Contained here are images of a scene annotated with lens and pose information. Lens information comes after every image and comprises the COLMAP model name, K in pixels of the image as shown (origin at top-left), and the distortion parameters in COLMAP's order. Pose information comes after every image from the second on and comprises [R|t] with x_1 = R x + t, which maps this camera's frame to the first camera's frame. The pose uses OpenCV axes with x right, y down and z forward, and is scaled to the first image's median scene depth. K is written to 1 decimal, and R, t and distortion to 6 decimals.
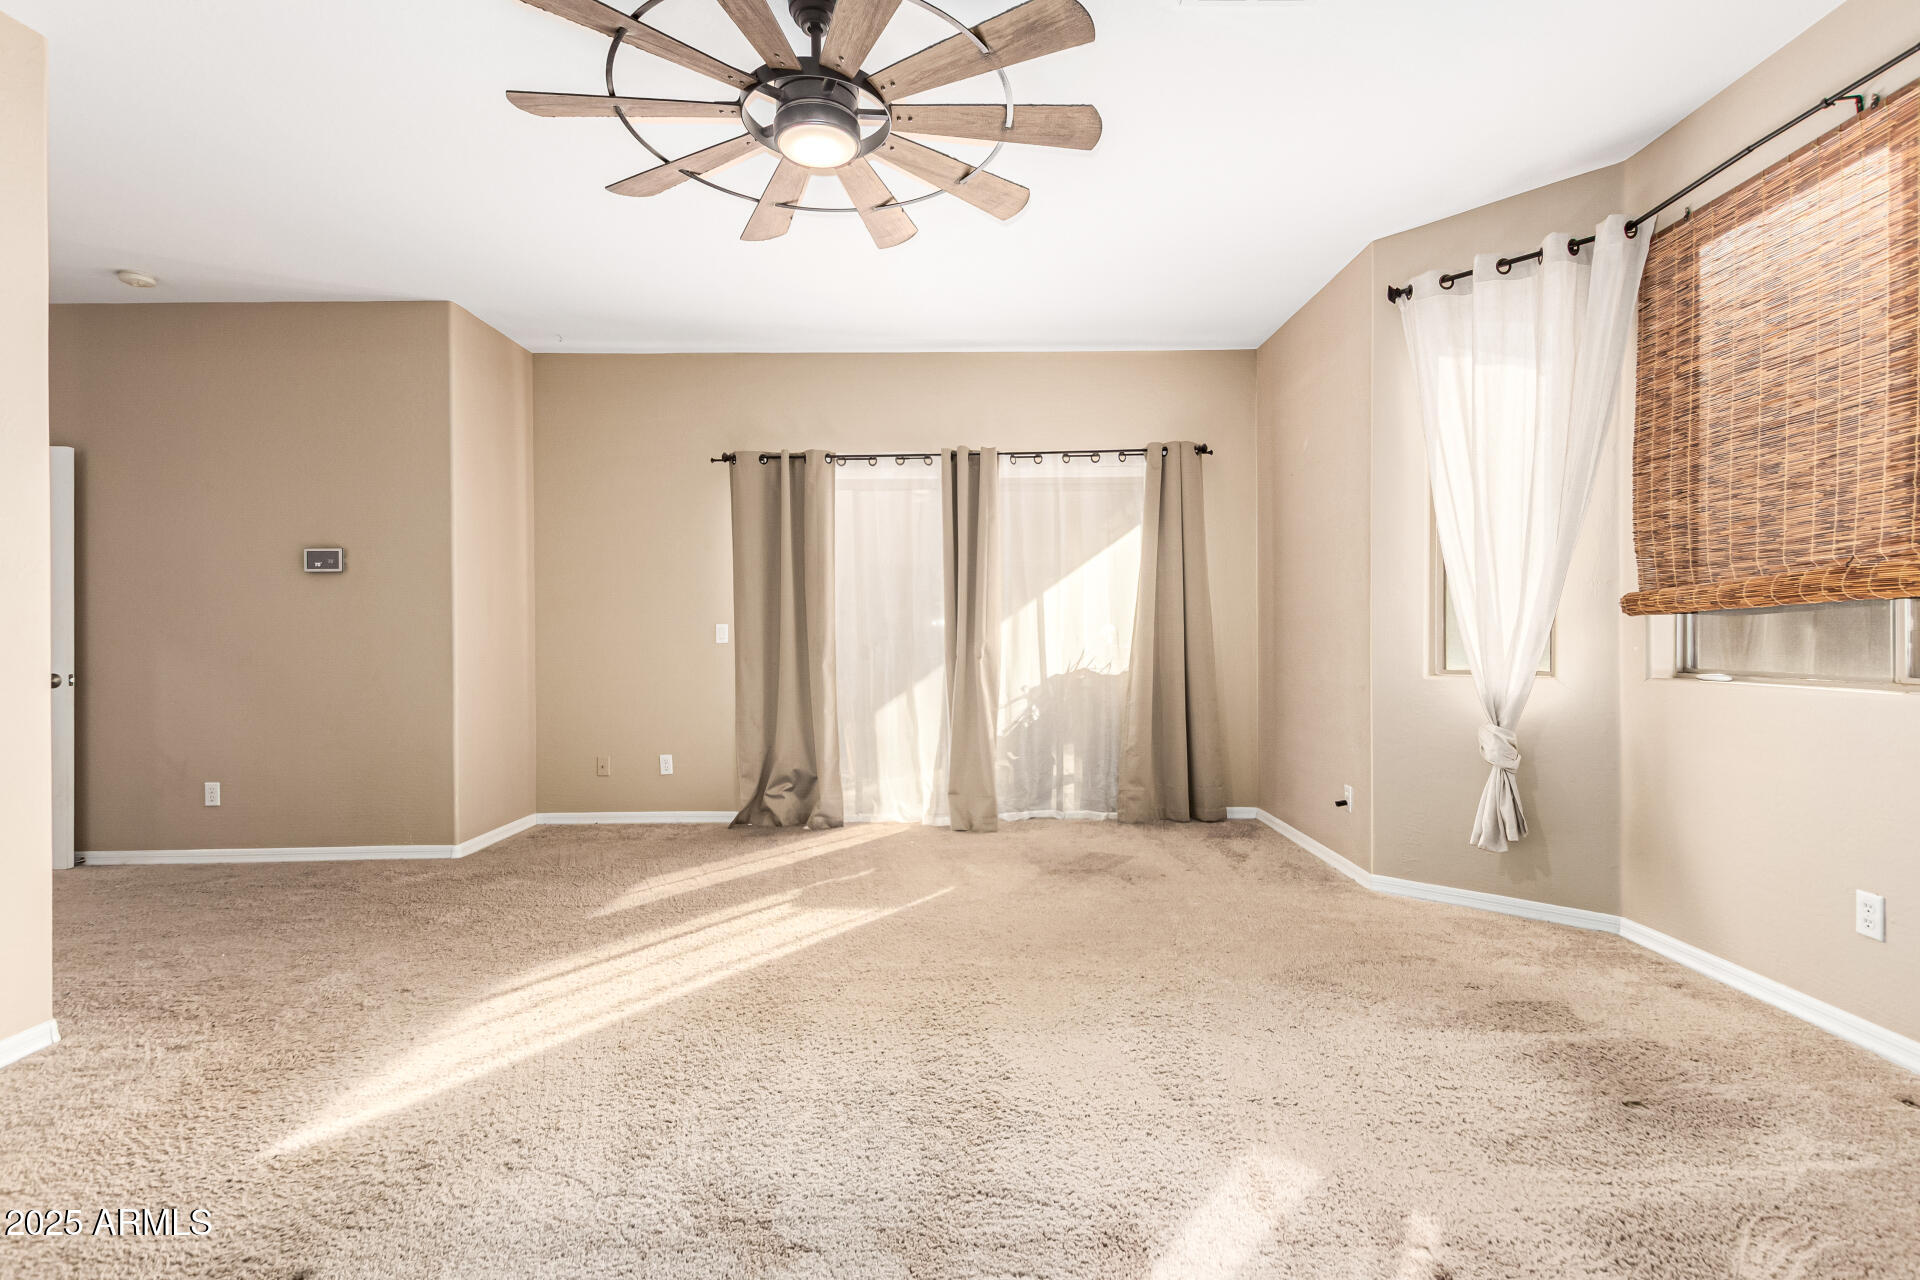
lens RADIAL K [[901.1, 0, 962.5], [0, 901.1, 638.5], [0, 0, 1]] dist [0.011551, -0.002873]
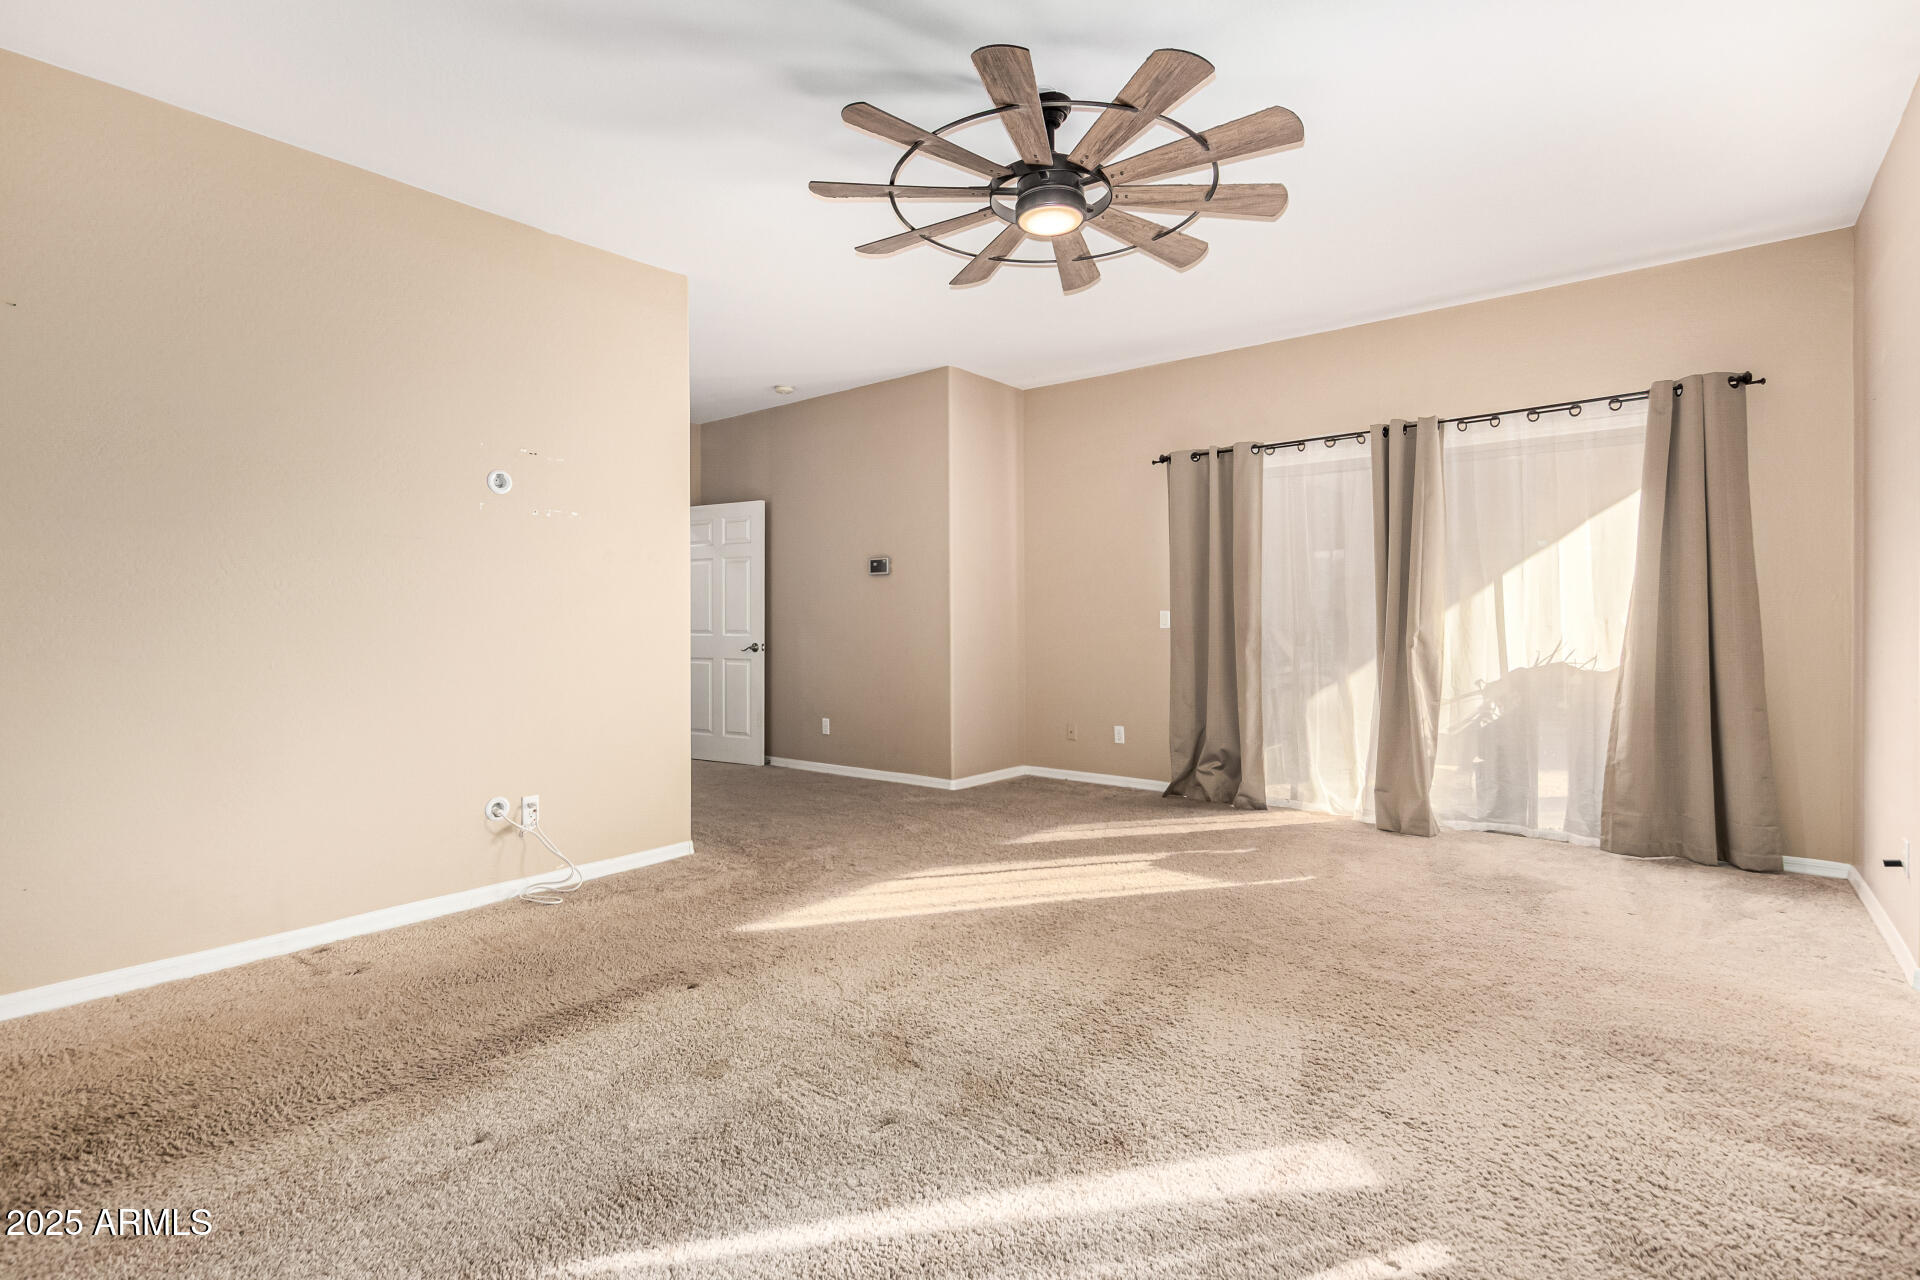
lens RADIAL K [[901.1, 0, 955.5], [0, 901.1, 638.8], [0, 0, 1]] dist [0.011551, -0.002873]
pose [[0.778737, 0.017804, -0.627098, 0.232843], [-0.004813, 0.999737, 0.022407, -0.005769], [0.627332, -0.014430, 0.778618, -0.013583]]
